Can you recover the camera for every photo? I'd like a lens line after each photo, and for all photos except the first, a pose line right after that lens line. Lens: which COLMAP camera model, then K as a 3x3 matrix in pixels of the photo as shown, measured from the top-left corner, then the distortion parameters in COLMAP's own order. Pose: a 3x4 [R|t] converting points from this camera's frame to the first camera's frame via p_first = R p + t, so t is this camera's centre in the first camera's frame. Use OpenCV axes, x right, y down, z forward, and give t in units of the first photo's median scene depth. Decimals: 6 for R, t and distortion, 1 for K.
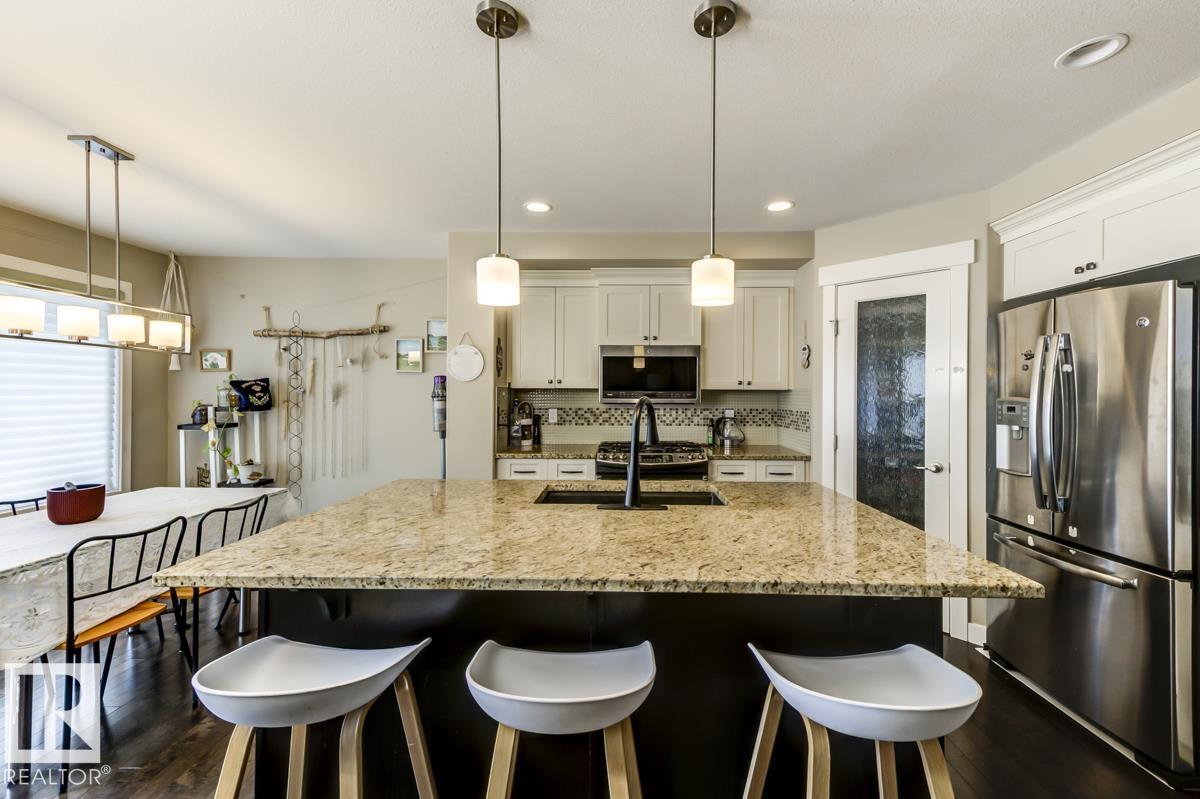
lens RADIAL K [[493.2, 0, 604.5], [0, 493.2, 400.4], [0, 0, 1]] dist [0.010977, -0.000302]
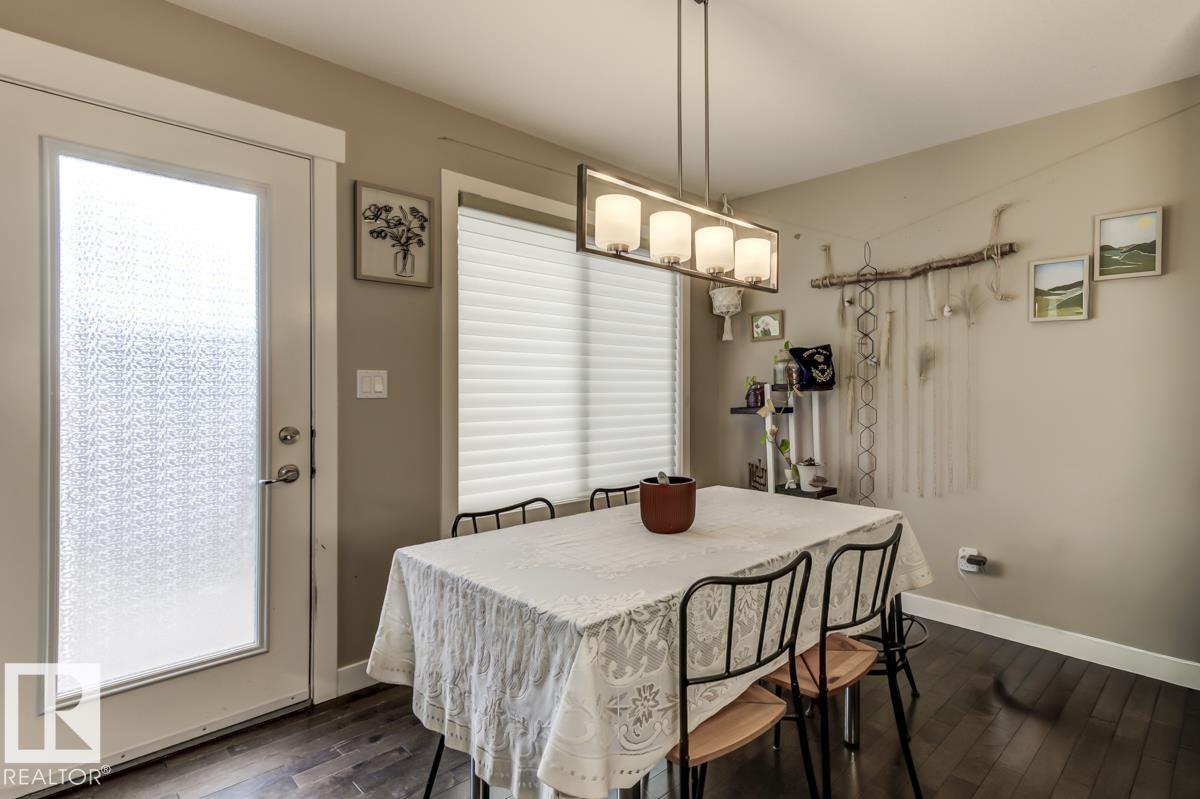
lens RADIAL K [[538.8, 0, 601.9], [0, 538.8, 400.4], [0, 0, 1]] dist [0.001895, 0.000550]
pose [[0.659710, -0.008067, -0.751477, -0.327173], [0.003561, 0.999965, -0.007607, 0.040619], [0.751512, 0.002343, 0.659715, 0.257770]]
